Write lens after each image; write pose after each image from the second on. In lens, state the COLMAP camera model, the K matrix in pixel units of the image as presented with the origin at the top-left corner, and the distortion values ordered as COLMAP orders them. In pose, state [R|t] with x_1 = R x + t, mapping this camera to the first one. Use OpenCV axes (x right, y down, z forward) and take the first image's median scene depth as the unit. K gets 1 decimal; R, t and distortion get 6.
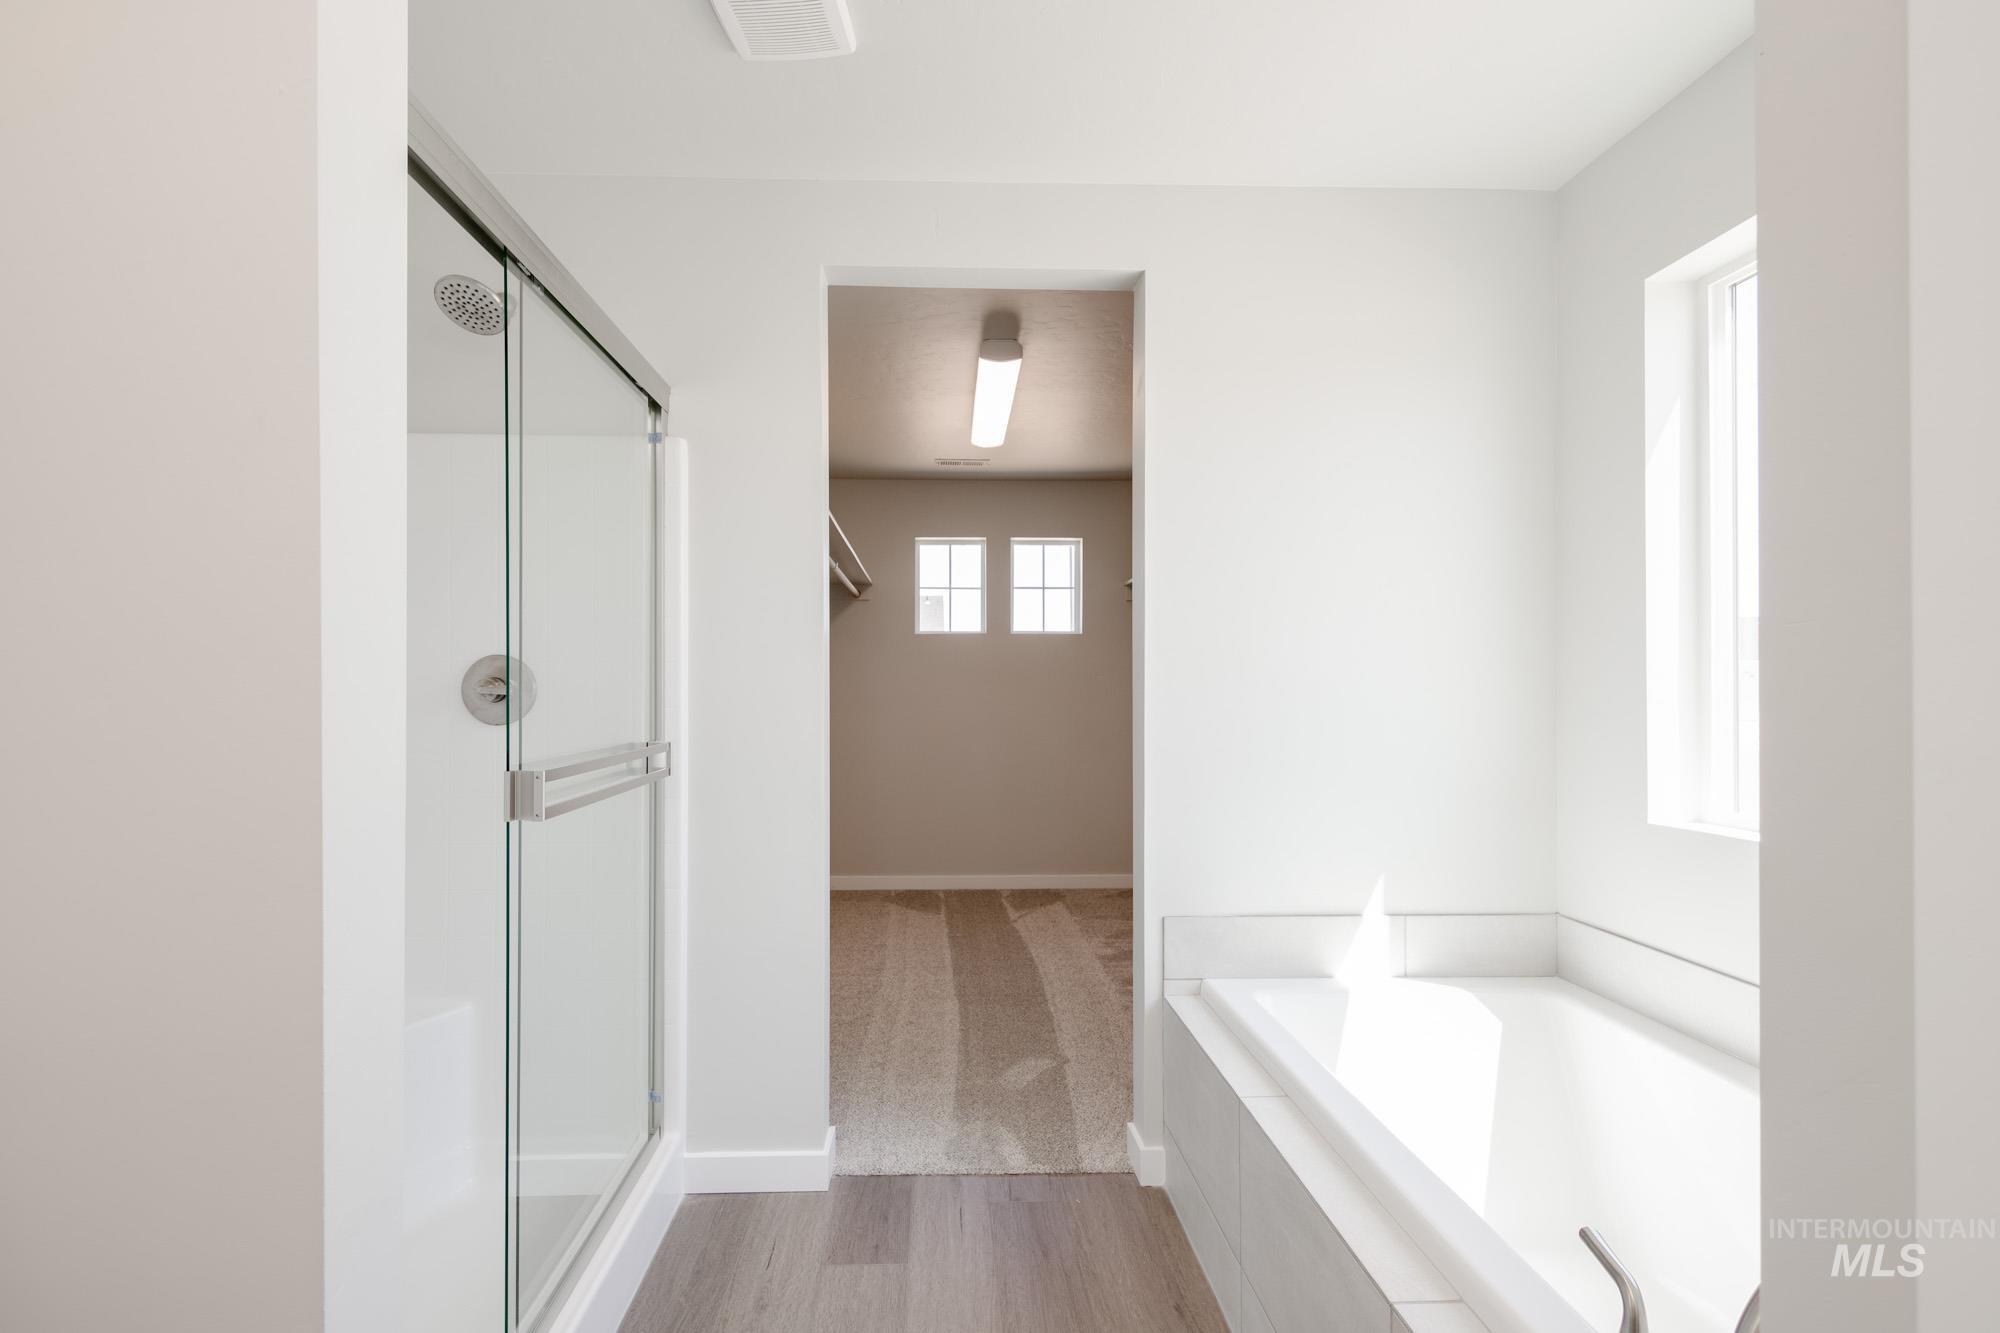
lens RADIAL K [[979.8, 0, 994.0], [0, 979.8, 680.9], [0, 0, 1]] dist [0.005578, -0.003469]
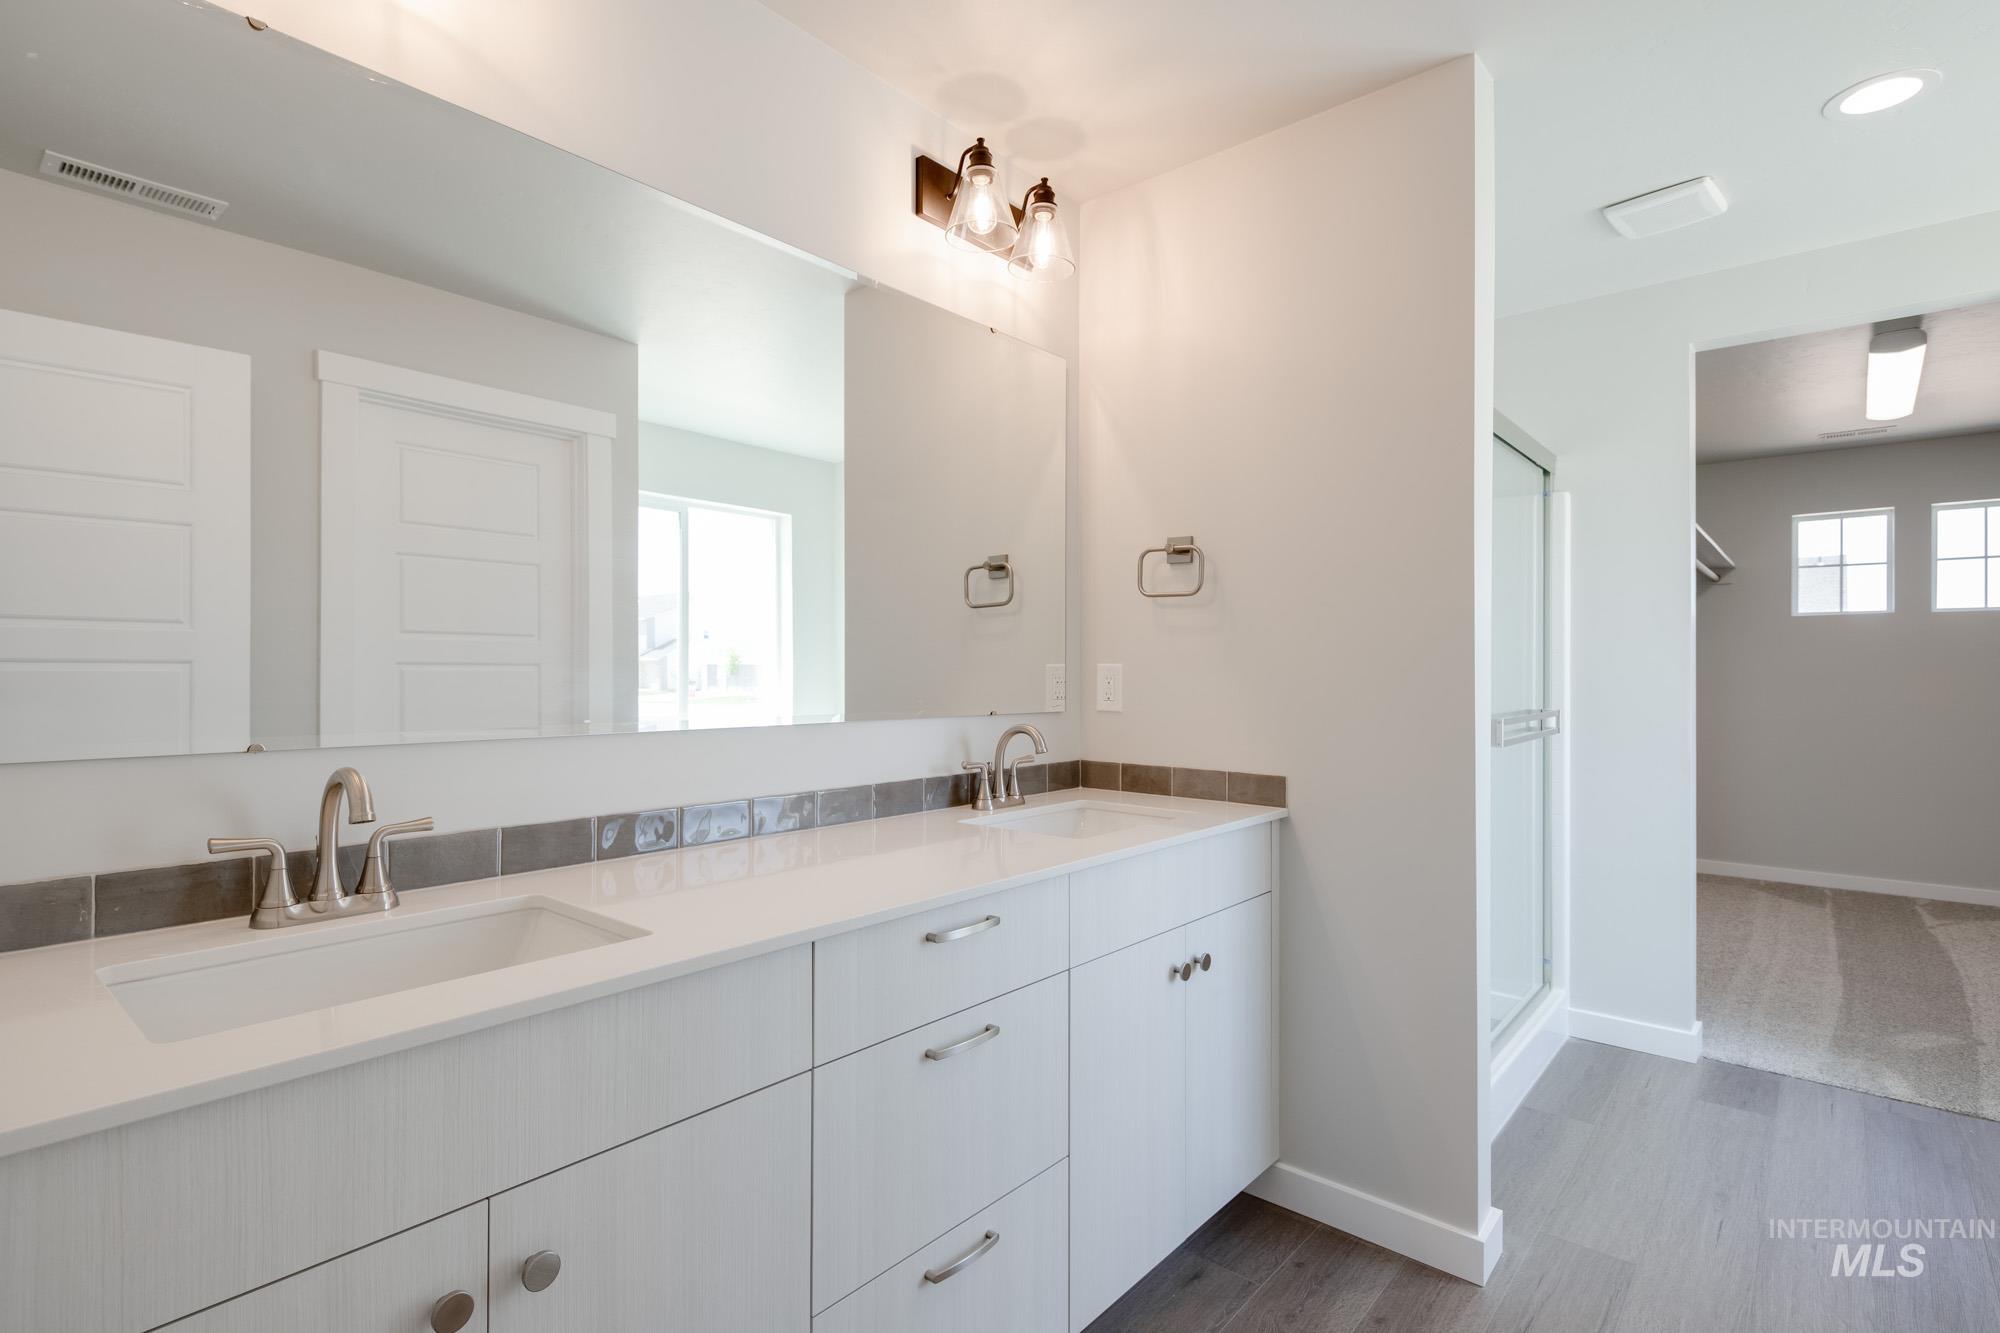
lens RADIAL K [[979.8, 0, 966.5], [0, 979.8, 662.6], [0, 0, 1]] dist [0.005578, -0.003469]
pose [[0.707562, 0.000101, -0.706651, 0.051633], [-0.000180, 1.000000, -0.000038, -0.004284], [0.706651, 0.000154, 0.707562, -0.475410]]
